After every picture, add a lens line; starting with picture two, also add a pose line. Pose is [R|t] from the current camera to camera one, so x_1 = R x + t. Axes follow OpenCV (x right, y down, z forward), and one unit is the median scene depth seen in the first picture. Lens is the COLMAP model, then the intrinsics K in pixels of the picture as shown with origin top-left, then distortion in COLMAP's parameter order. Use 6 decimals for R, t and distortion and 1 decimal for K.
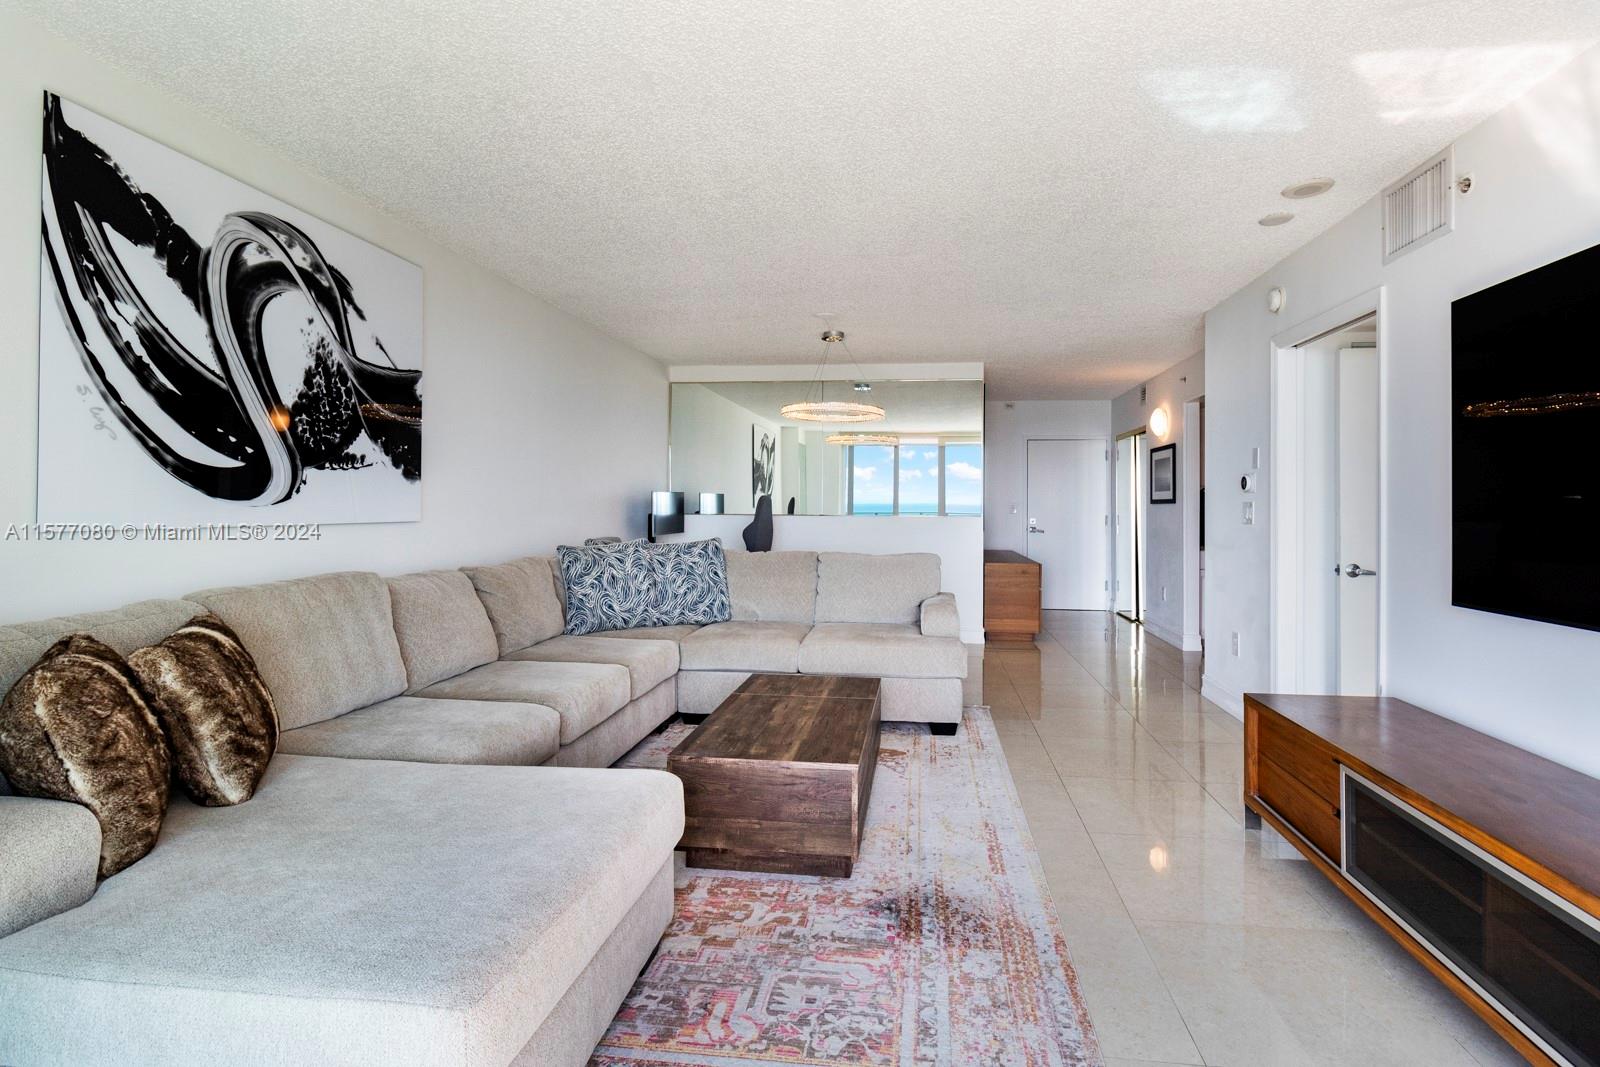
lens RADIAL K [[793.2, 0, 803.8], [0, 793.2, 498.3], [0, 0, 1]] dist [0.001621, 0.000578]
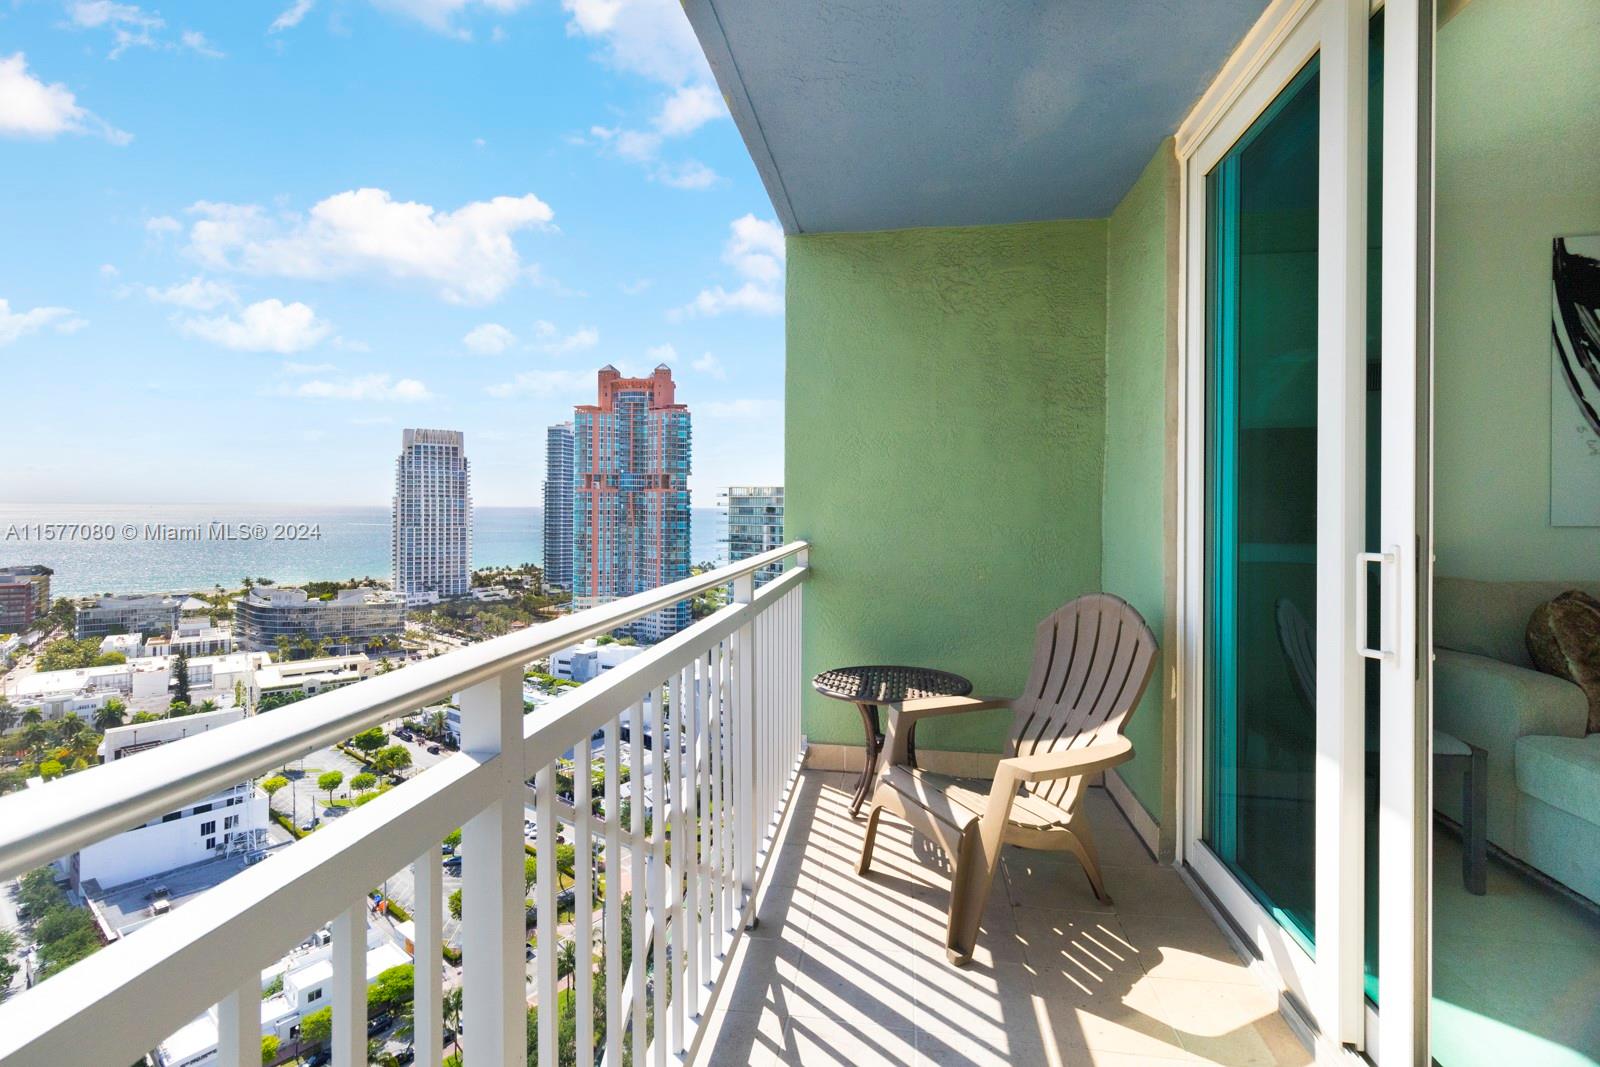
lens RADIAL K [[755.9, 0, 828.1], [0, 755.9, 505.0], [0, 0, 1]] dist [0.000801, 0.000144]
pose [[0.035203, -0.003078, -0.999375, 0.319118], [0.005844, 0.999979, -0.002874, -0.000517], [0.999363, -0.005739, 0.035220, -0.318741]]
